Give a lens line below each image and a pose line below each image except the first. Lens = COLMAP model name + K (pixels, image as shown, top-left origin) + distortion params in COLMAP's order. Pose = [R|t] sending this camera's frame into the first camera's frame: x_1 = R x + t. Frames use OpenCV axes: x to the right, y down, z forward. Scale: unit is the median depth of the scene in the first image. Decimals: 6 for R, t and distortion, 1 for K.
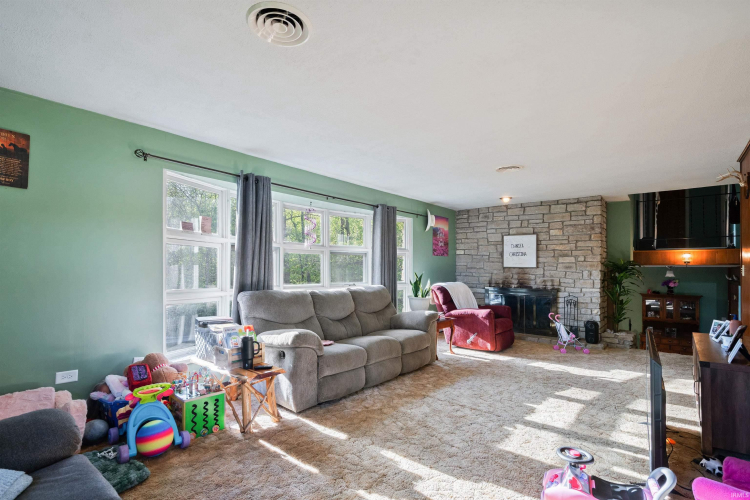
lens RADIAL K [[343.2, 0, 379.6], [0, 343.2, 261.5], [0, 0, 1]] dist [-0.000536, -0.000106]
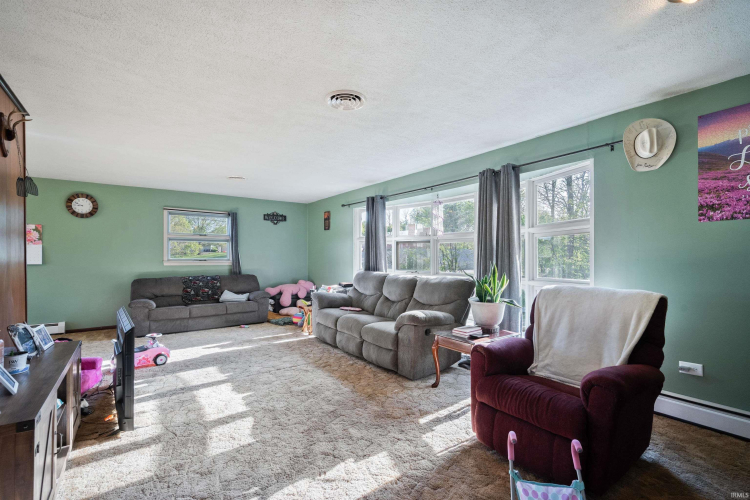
lens RADIAL K [[343.2, 0, 379.6], [0, 343.2, 261.5], [0, 0, 1]] dist [-0.000536, -0.000106]
pose [[-0.230356, 0.003048, -0.973102, 1.120762], [0.012533, 0.999921, 0.000165, 0.039331], [0.973026, -0.012158, -0.230376, 1.374502]]
